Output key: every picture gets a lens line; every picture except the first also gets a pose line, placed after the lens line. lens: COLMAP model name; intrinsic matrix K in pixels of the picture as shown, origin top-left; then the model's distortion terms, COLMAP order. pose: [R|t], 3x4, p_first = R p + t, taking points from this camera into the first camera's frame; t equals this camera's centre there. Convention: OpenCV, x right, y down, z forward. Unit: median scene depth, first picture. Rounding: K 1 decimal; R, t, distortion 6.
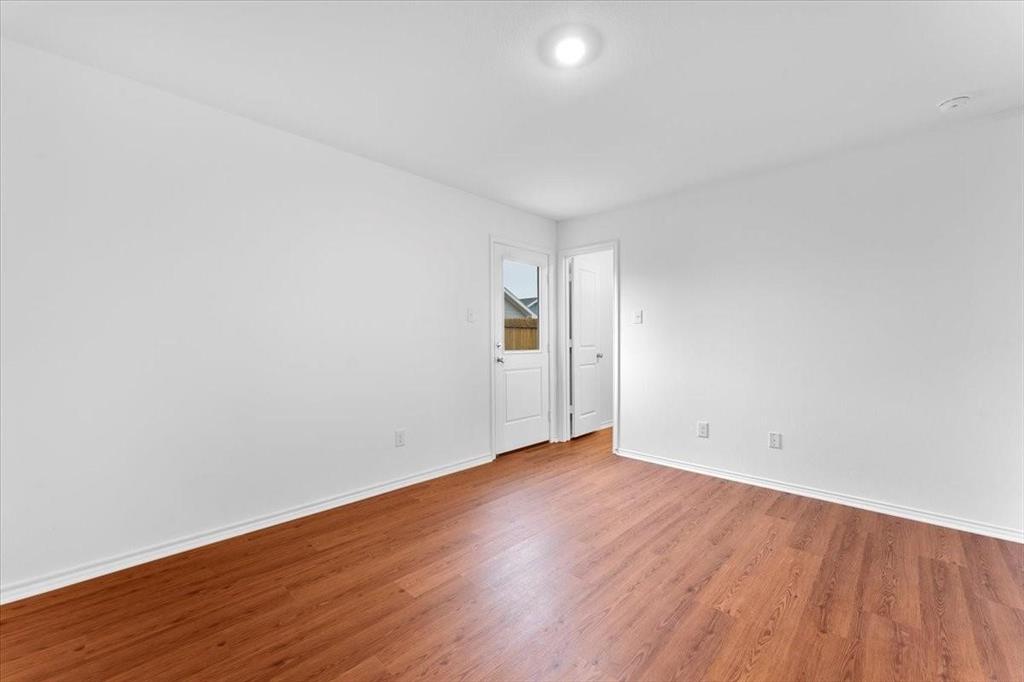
lens RADIAL K [[410.8, 0, 512.1], [0, 410.8, 343.9], [0, 0, 1]] dist [0.008000, -0.000333]
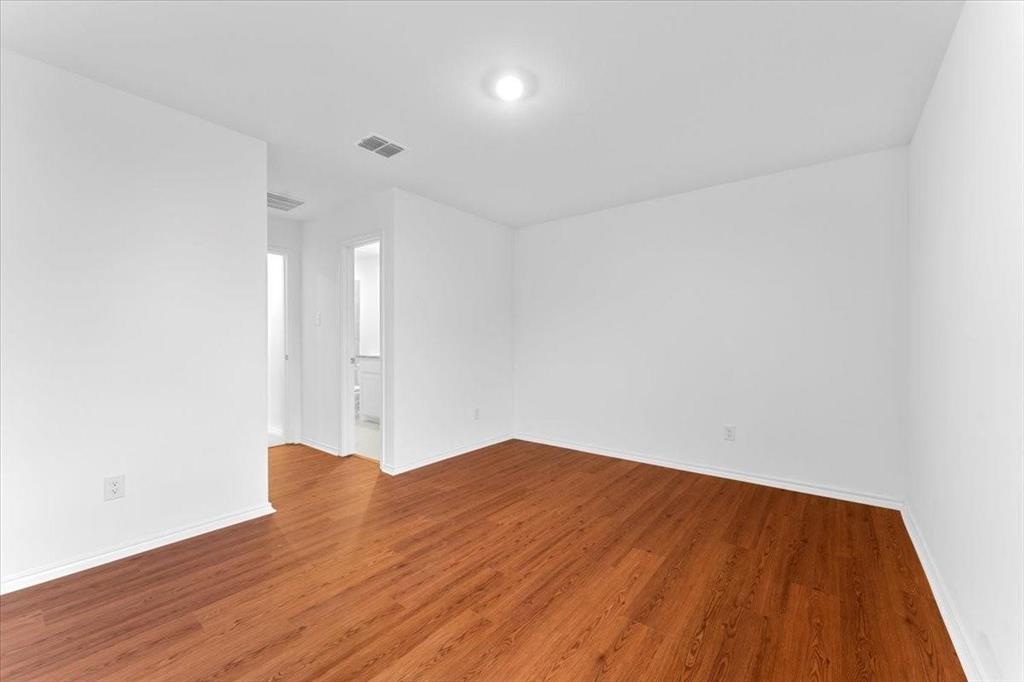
lens RADIAL K [[410.8, 0, 509.3], [0, 410.8, 342.0], [0, 0, 1]] dist [0.008000, -0.000333]
pose [[-0.995706, -0.001724, -0.092560, 0.183492], [-0.002716, 0.999940, 0.010590, -0.015037], [0.092537, 0.010796, -0.995651, 1.579538]]
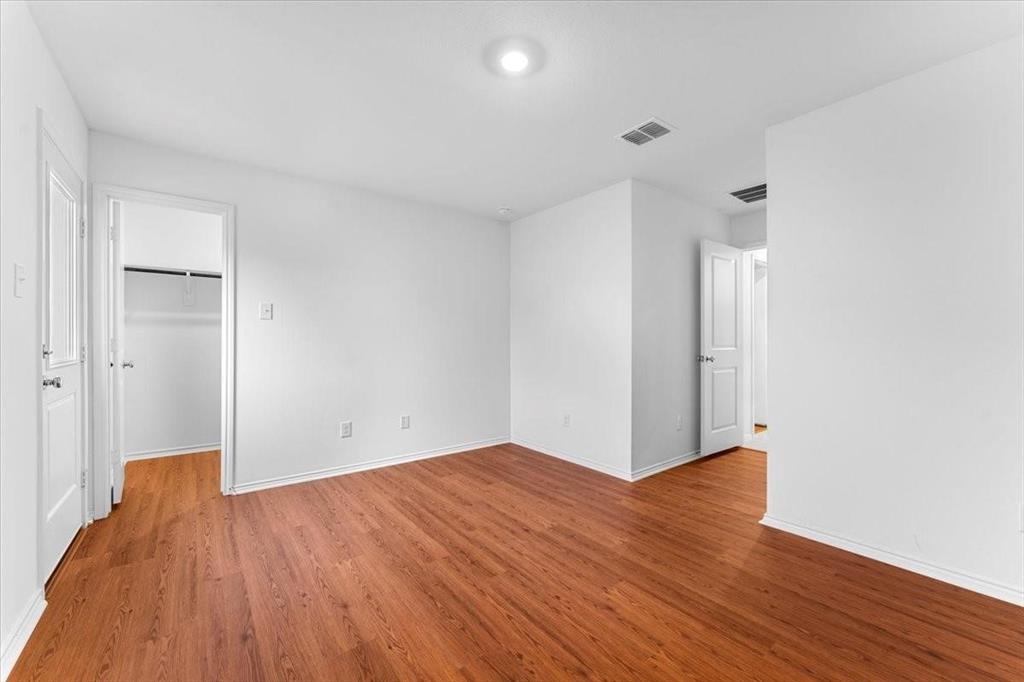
lens RADIAL K [[410.8, 0, 511.4], [0, 410.8, 337.4], [0, 0, 1]] dist [0.008000, -0.000333]
pose [[0.150786, 0.006645, 0.988544, -0.650270], [0.008679, 0.999930, -0.008045, -0.005894], [-0.988528, 0.009792, 0.150718, 0.627065]]
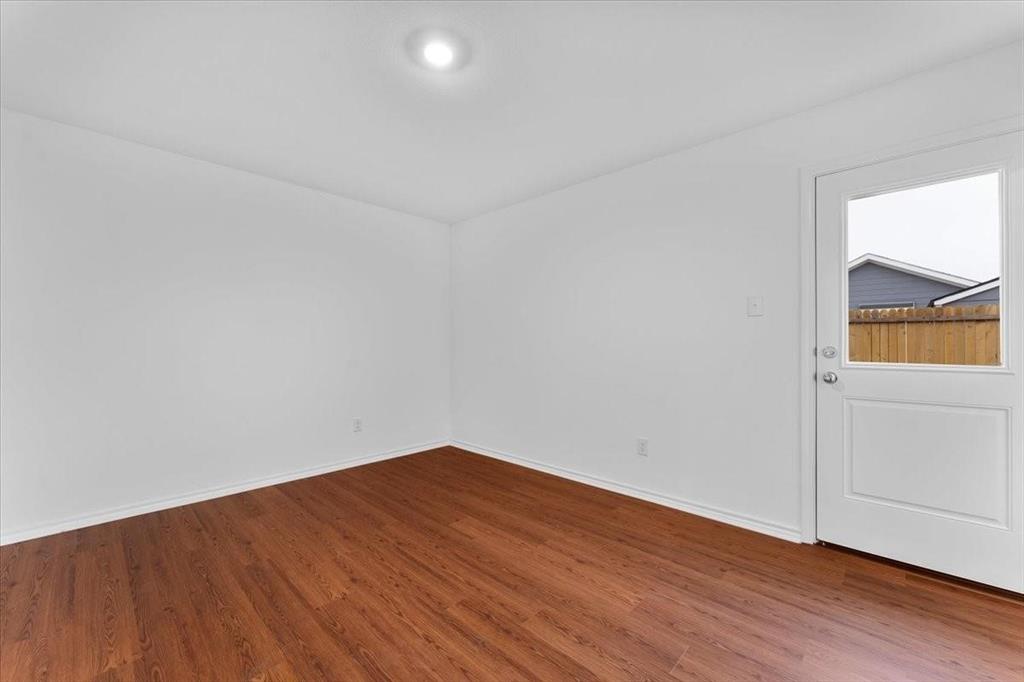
lens RADIAL K [[410.8, 0, 510.3], [0, 410.8, 343.1], [0, 0, 1]] dist [0.008000, -0.000333]
pose [[-0.002957, -0.001930, -0.999994, 0.843543], [-0.008333, 0.999963, -0.001905, -0.005850], [0.999961, 0.008327, -0.002973, 0.868900]]
